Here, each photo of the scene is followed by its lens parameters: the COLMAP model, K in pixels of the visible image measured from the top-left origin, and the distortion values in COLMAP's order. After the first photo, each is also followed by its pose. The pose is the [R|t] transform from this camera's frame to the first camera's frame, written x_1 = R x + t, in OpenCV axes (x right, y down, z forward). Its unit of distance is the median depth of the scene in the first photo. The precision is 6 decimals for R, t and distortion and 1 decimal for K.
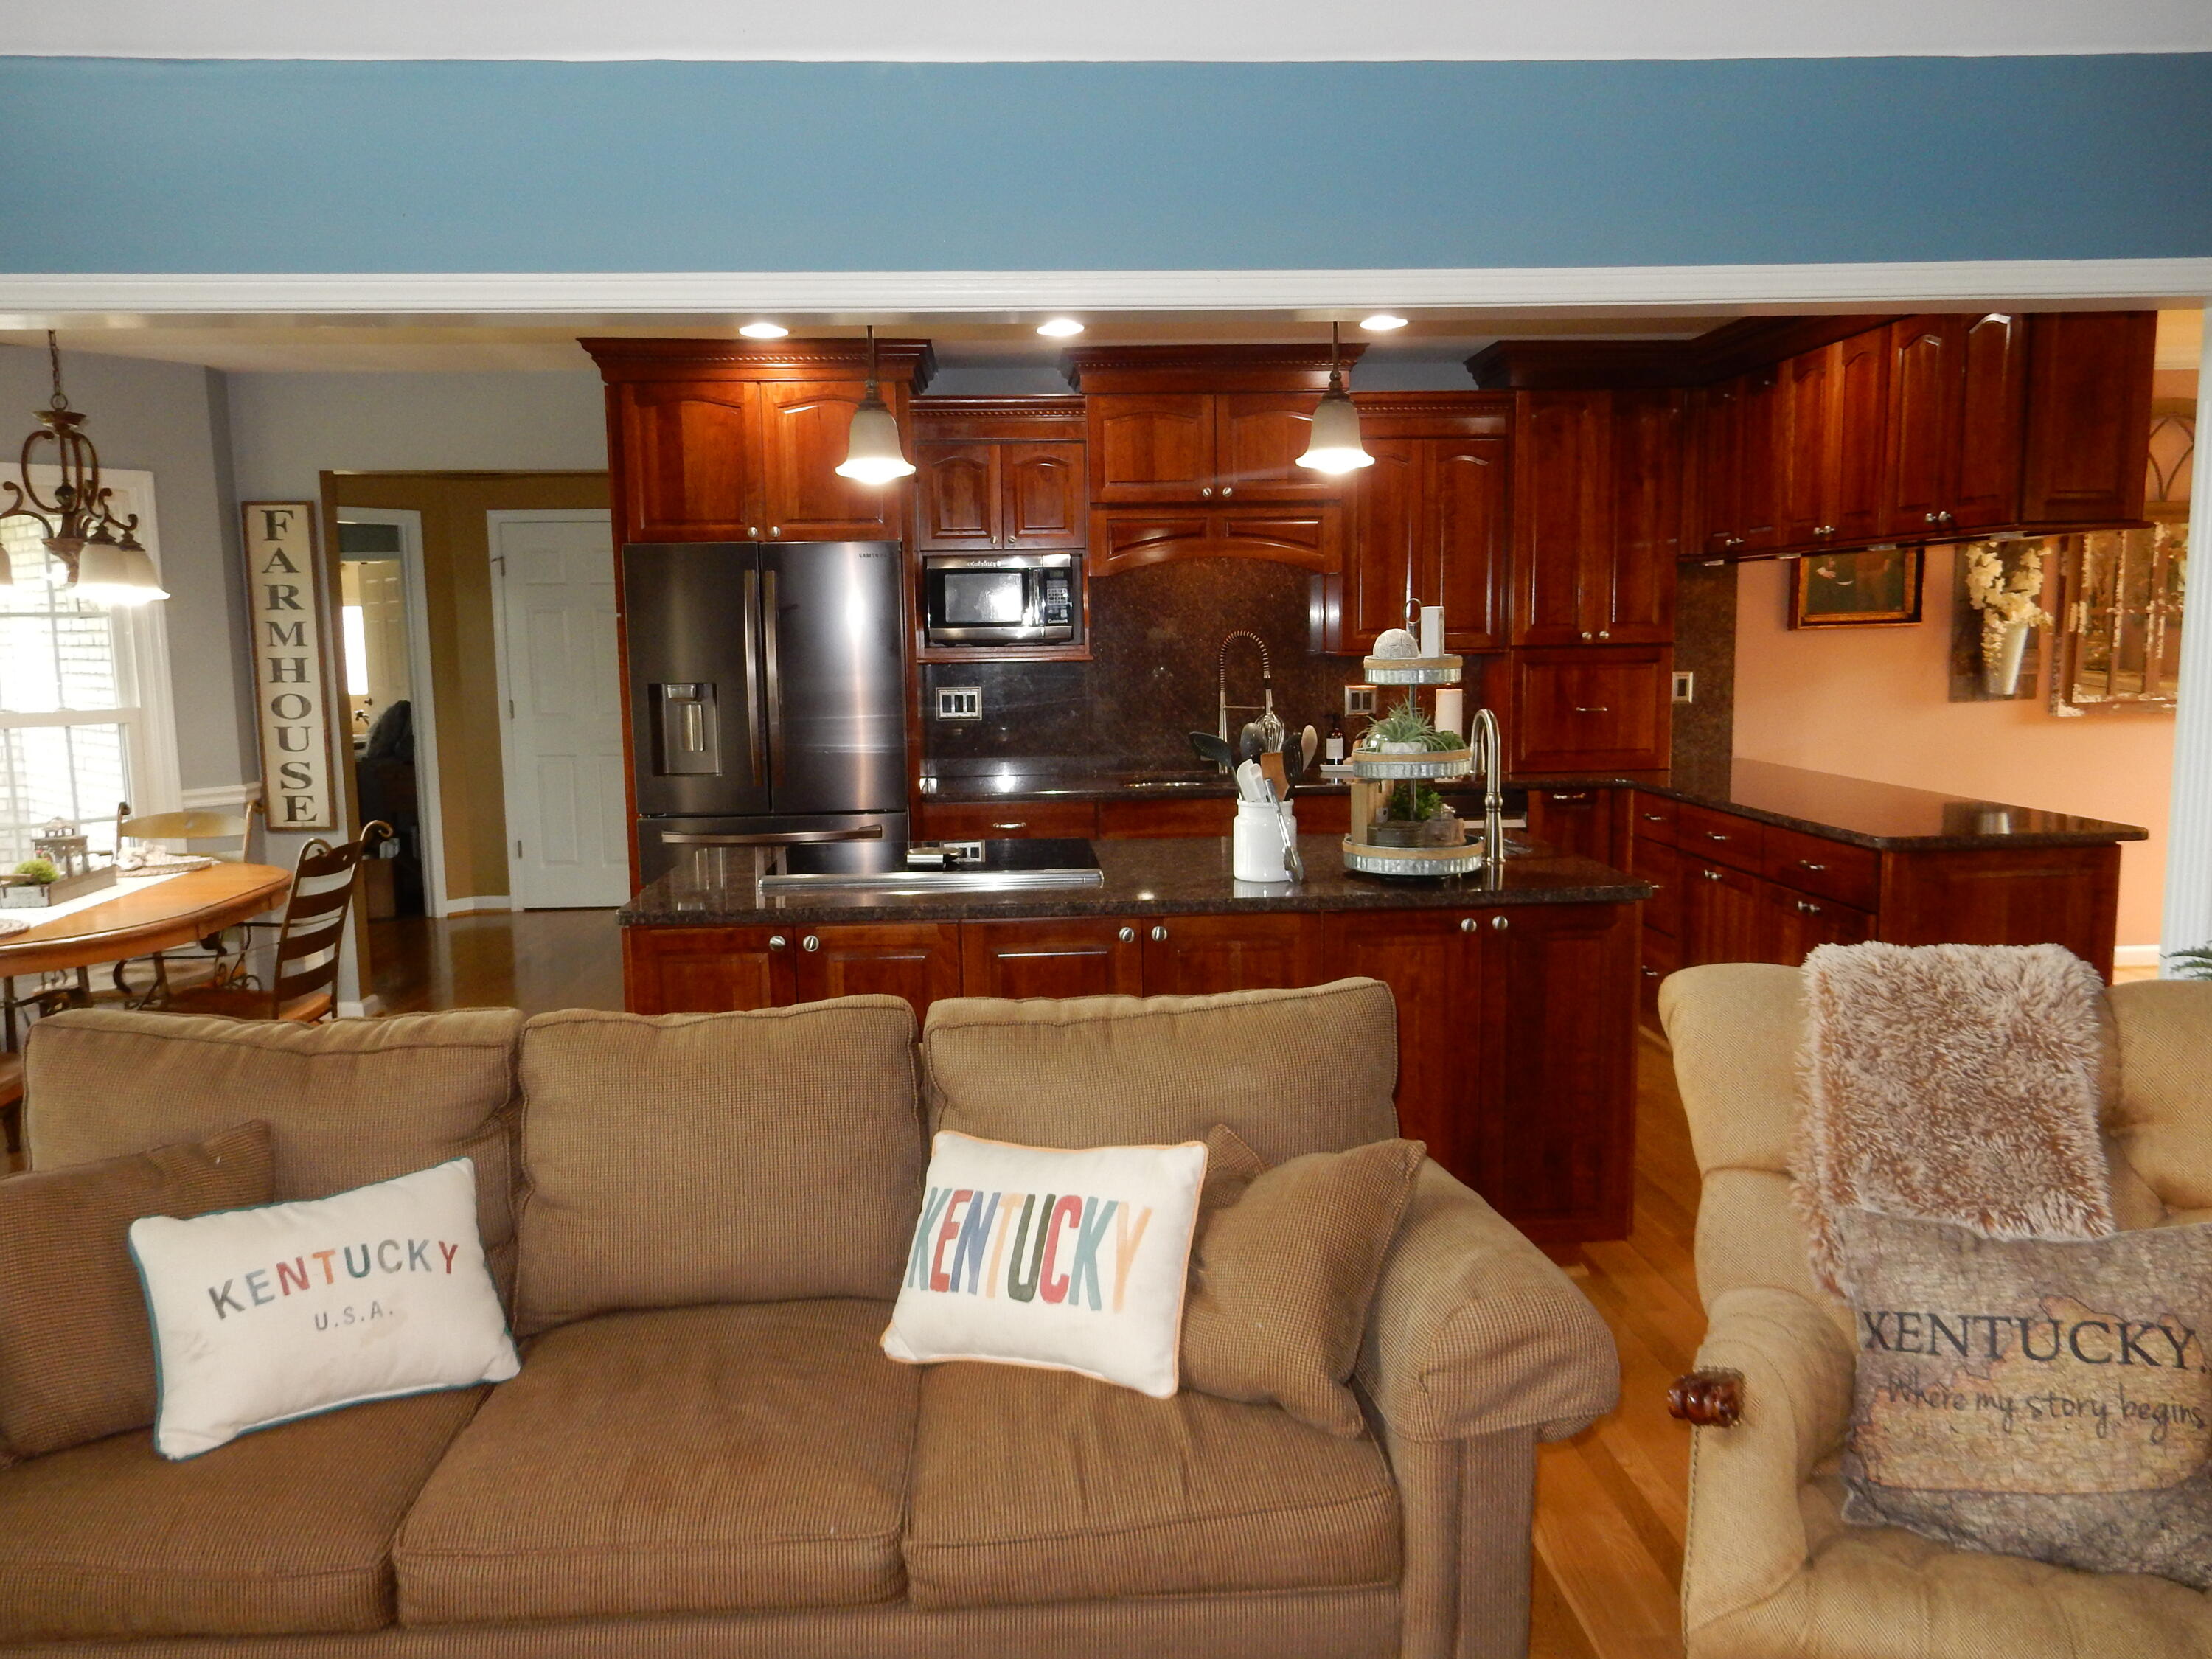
lens RADIAL K [[1639.2, 0, 1106.0], [0, 1639.2, 829.5], [0, 0, 1]] dist [-0.003006, 0.002273]
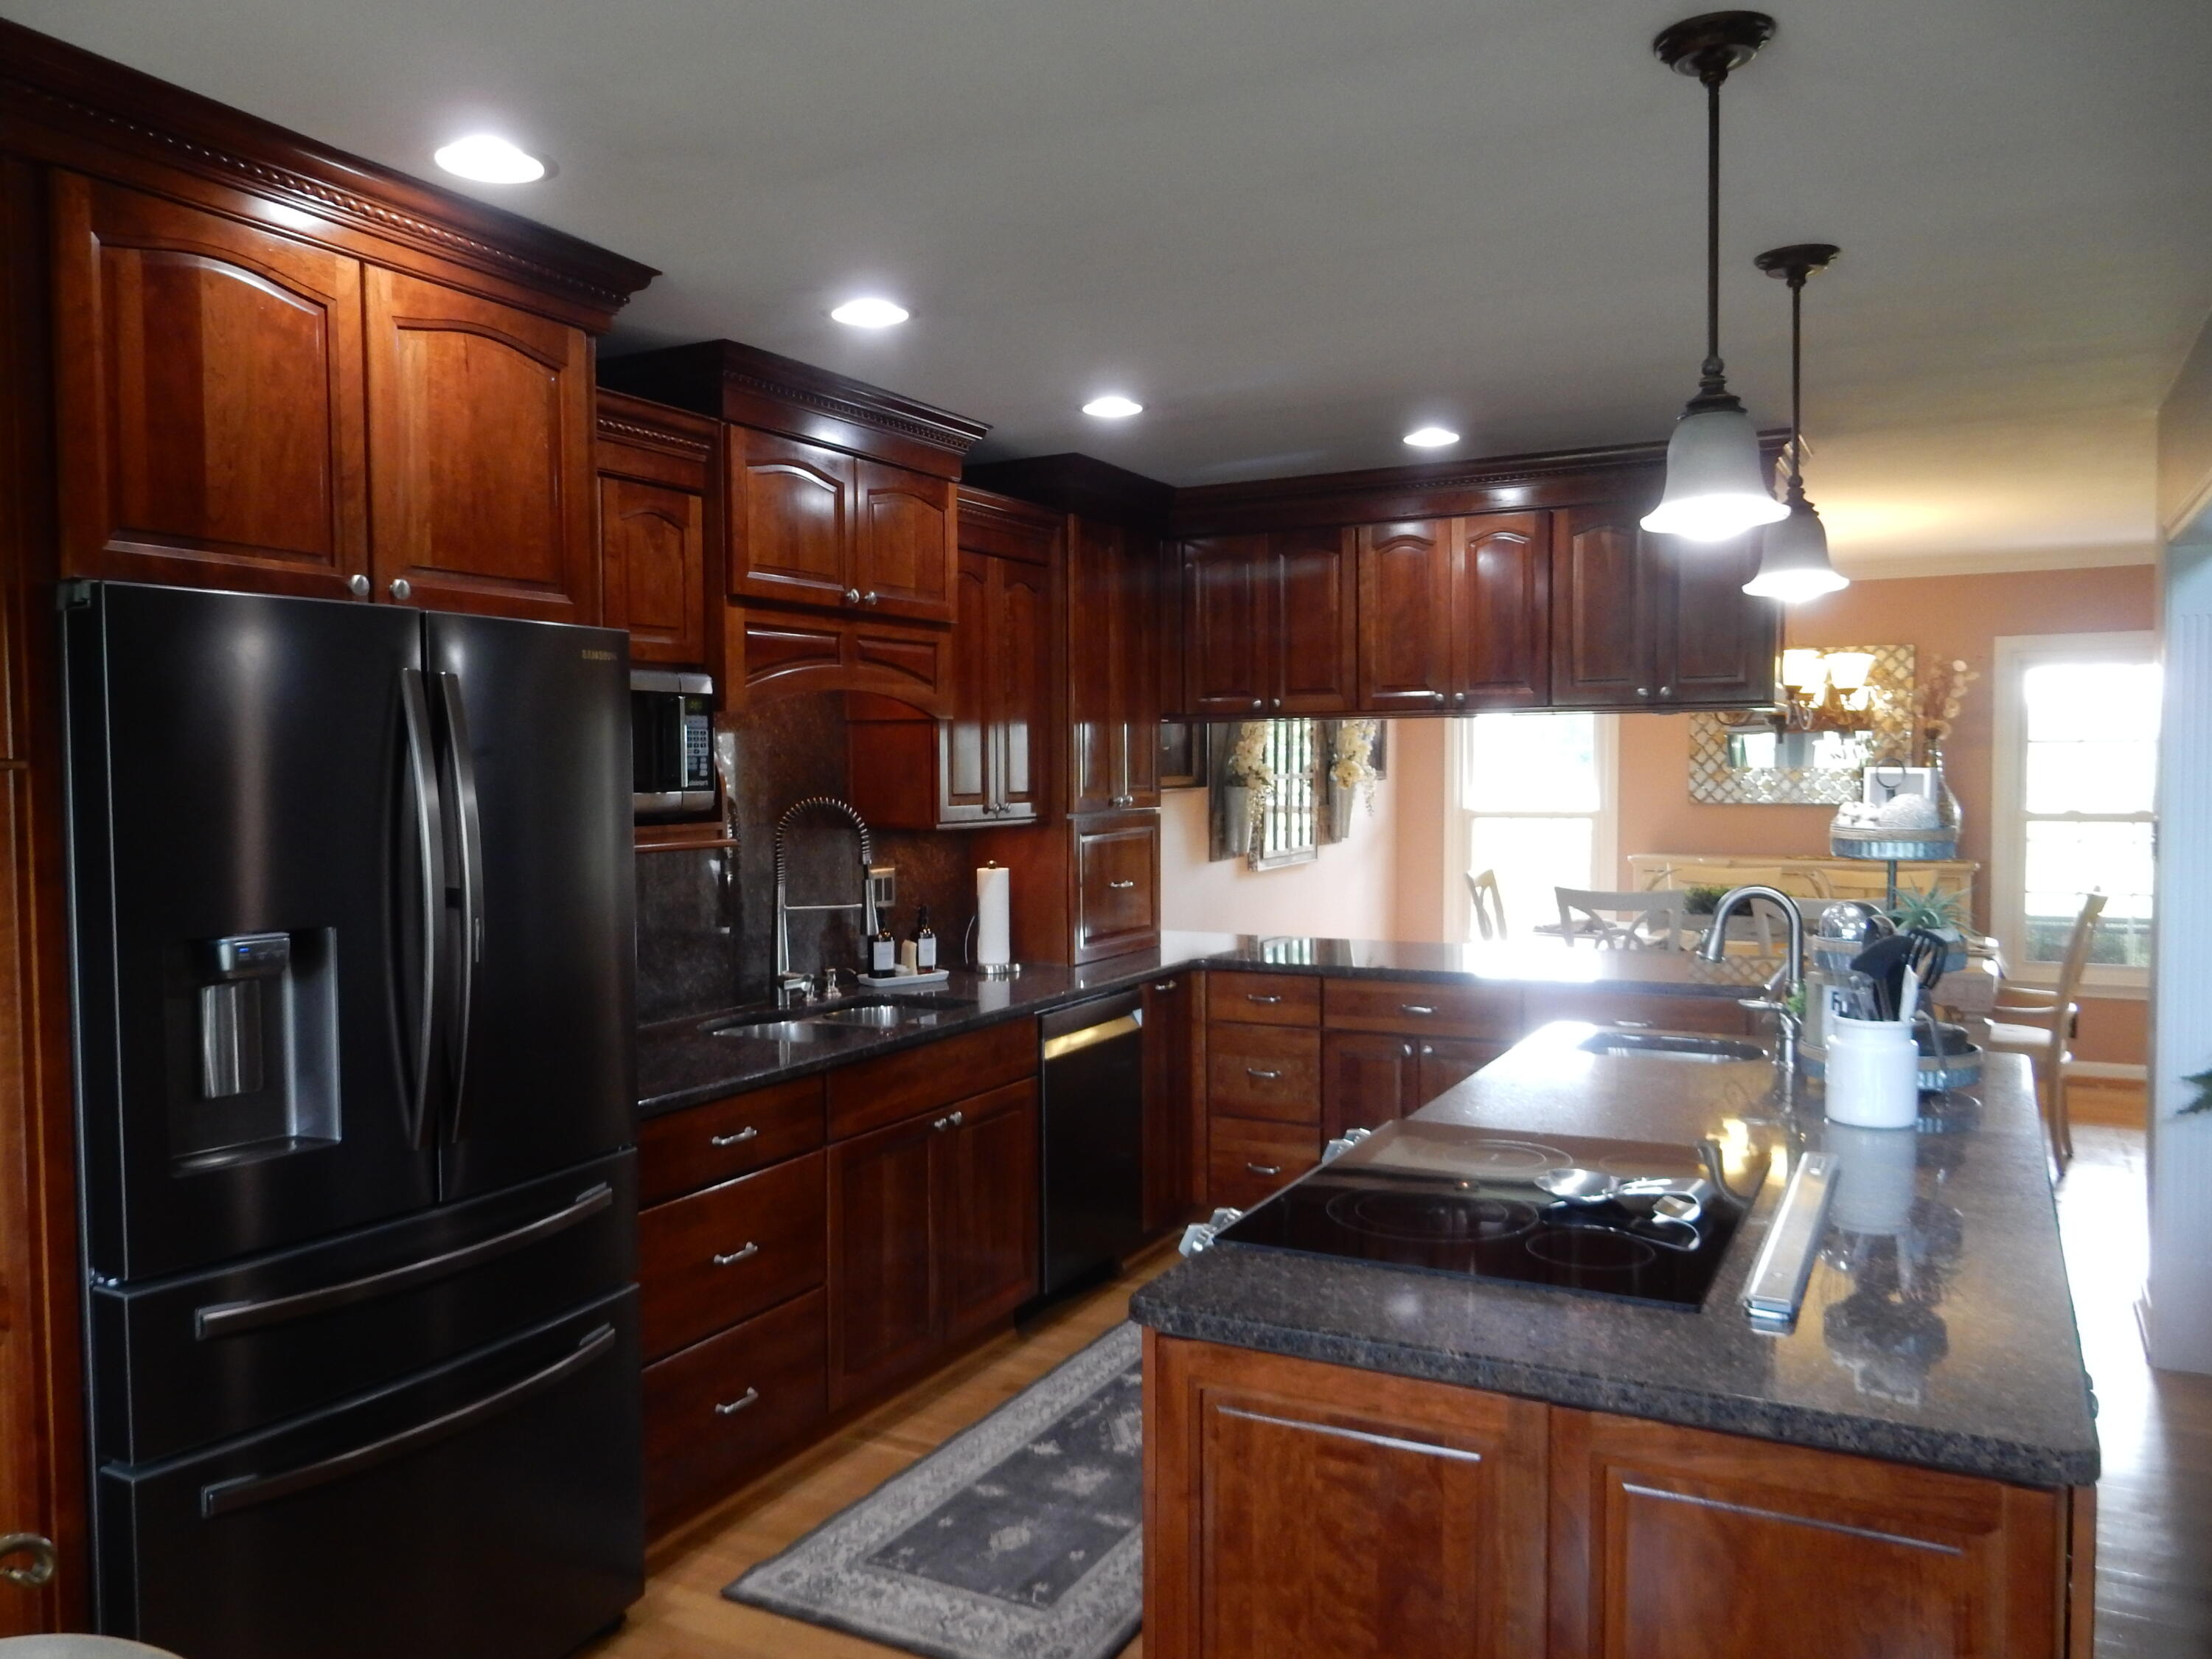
lens RADIAL K [[1639.2, 0, 1106.0], [0, 1639.2, 829.5], [0, 0, 1]] dist [-0.003006, 0.002273]
pose [[0.517378, -0.020773, 0.855505, -0.494094], [0.103353, 0.993904, -0.038371, -0.076124], [-0.849493, 0.108272, 0.516371, 0.598259]]
